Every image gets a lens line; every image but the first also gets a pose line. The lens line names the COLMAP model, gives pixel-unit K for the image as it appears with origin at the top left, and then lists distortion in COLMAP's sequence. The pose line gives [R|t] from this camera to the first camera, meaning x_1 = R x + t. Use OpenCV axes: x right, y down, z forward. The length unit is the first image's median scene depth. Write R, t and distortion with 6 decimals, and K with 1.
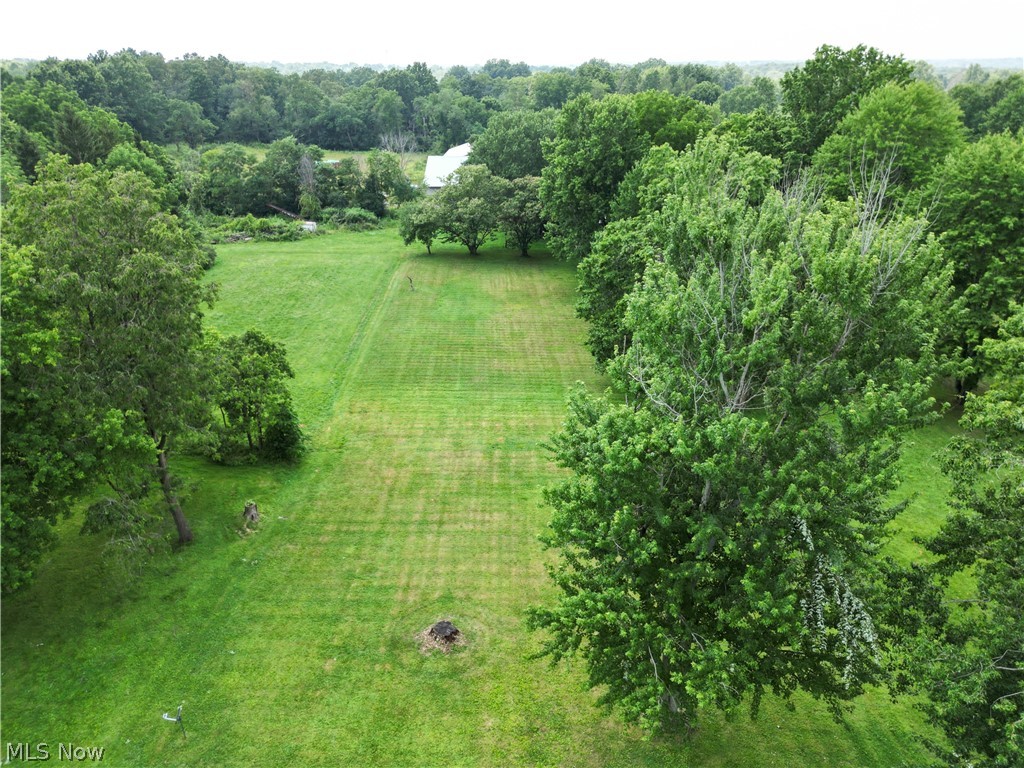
lens RADIAL K [[713.0, 0, 512.0], [0, 713.0, 384.0], [0, 0, 1]] dist [0.089025, -0.135299]
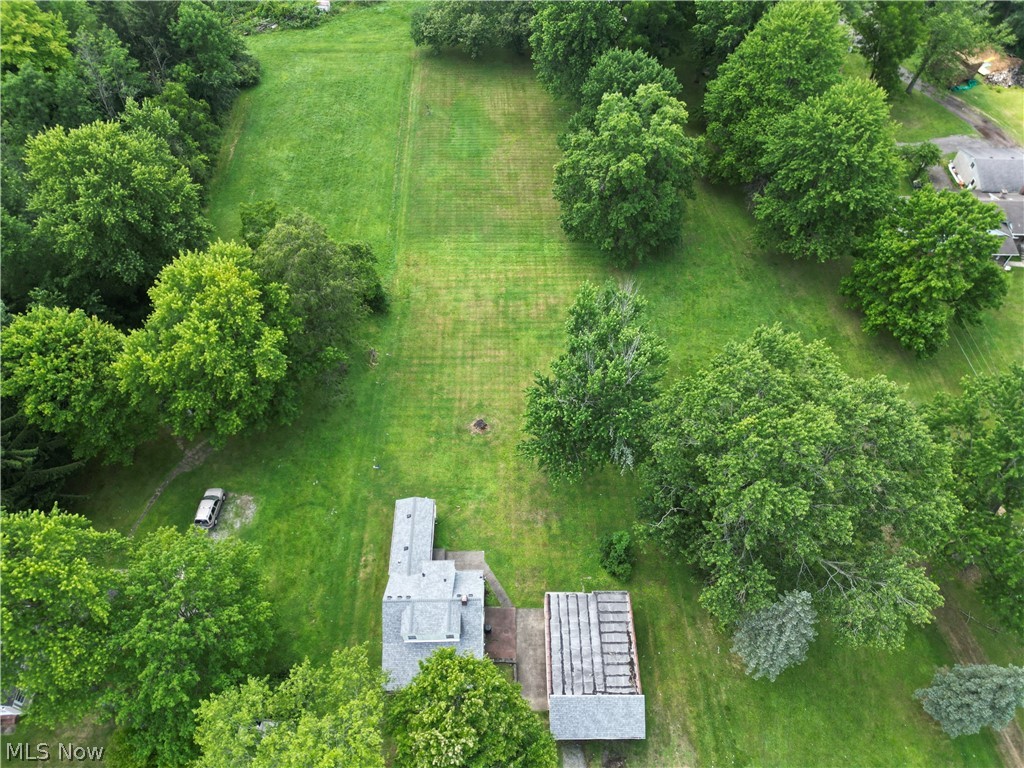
lens RADIAL K [[713.0, 0, 512.0], [0, 713.0, 384.0], [0, 0, 1]] dist [0.089025, -0.135299]
pose [[0.999973, -0.005915, 0.004380, -0.004048], [0.003124, 0.879957, 0.475044, -0.614298], [-0.006664, -0.475017, 0.879951, -0.665999]]
